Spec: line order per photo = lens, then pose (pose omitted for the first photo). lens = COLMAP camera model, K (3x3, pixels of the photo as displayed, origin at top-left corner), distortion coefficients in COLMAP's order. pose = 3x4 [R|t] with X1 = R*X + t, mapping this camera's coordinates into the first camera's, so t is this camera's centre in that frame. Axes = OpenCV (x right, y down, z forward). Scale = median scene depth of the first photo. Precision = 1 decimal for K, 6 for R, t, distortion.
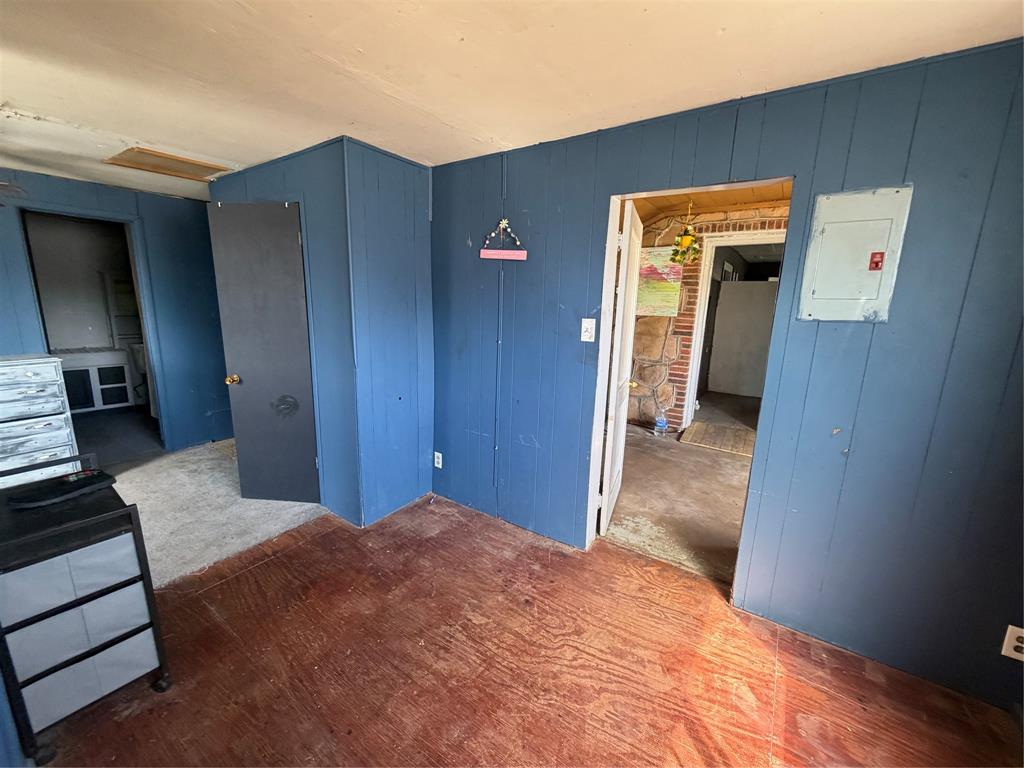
lens RADIAL K [[406.9, 0, 514.4], [0, 406.9, 383.8], [0, 0, 1]] dist [0.004130, -0.000471]
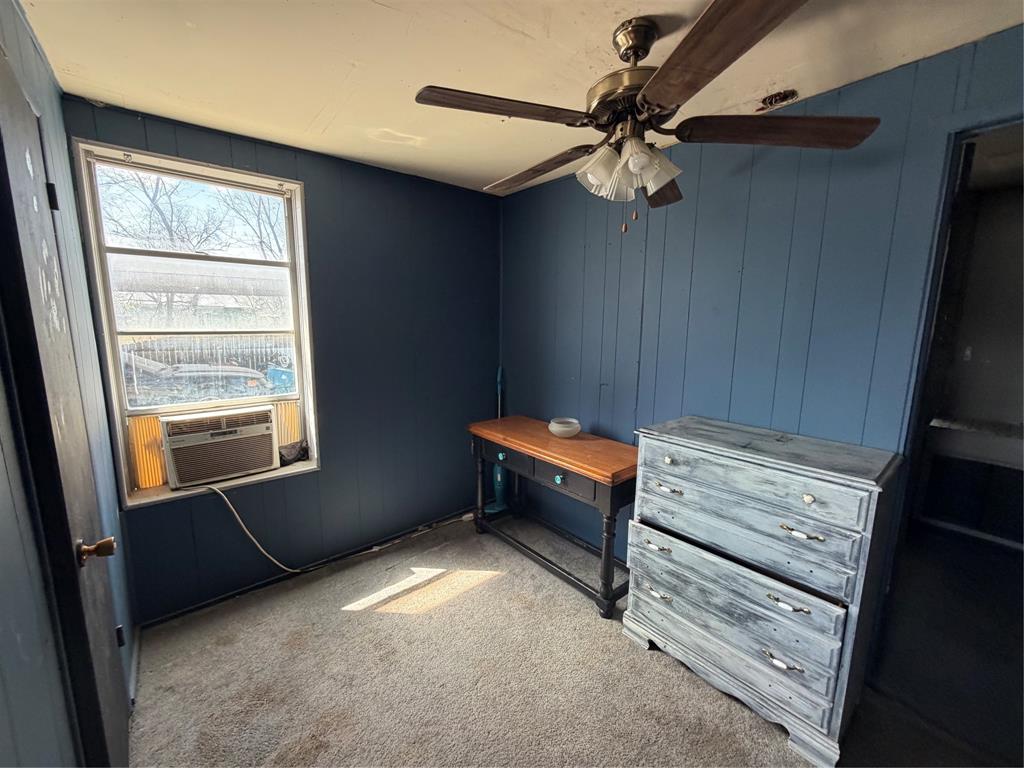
lens RADIAL K [[406.9, 0, 514.4], [0, 406.9, 383.8], [0, 0, 1]] dist [0.004130, -0.000471]
pose [[-0.261738, 0.120068, -0.957641, -1.098475], [-0.209090, 0.961613, 0.177713, -0.262722], [0.942218, 0.246747, -0.226585, 1.240785]]
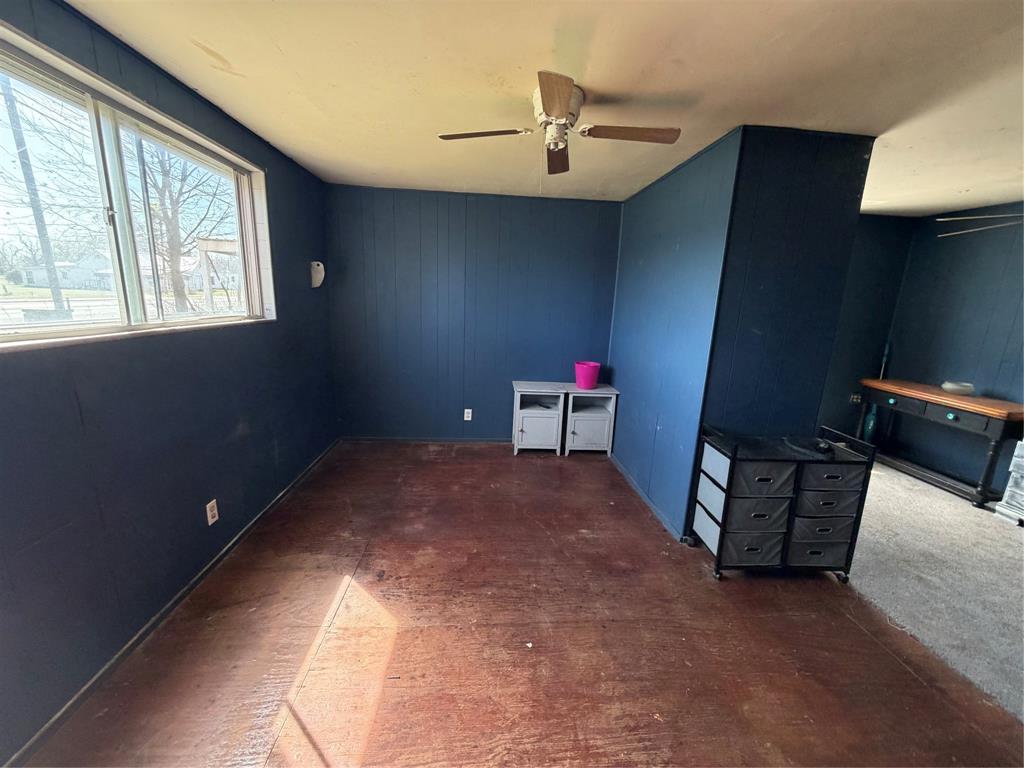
lens RADIAL K [[406.9, 0, 514.4], [0, 406.9, 383.8], [0, 0, 1]] dist [0.004130, -0.000471]
pose [[-0.778188, 0.079738, -0.622949, 0.477060], [-0.184345, 0.919213, 0.347943, -0.217566], [0.600367, 0.385603, -0.700621, 1.213171]]
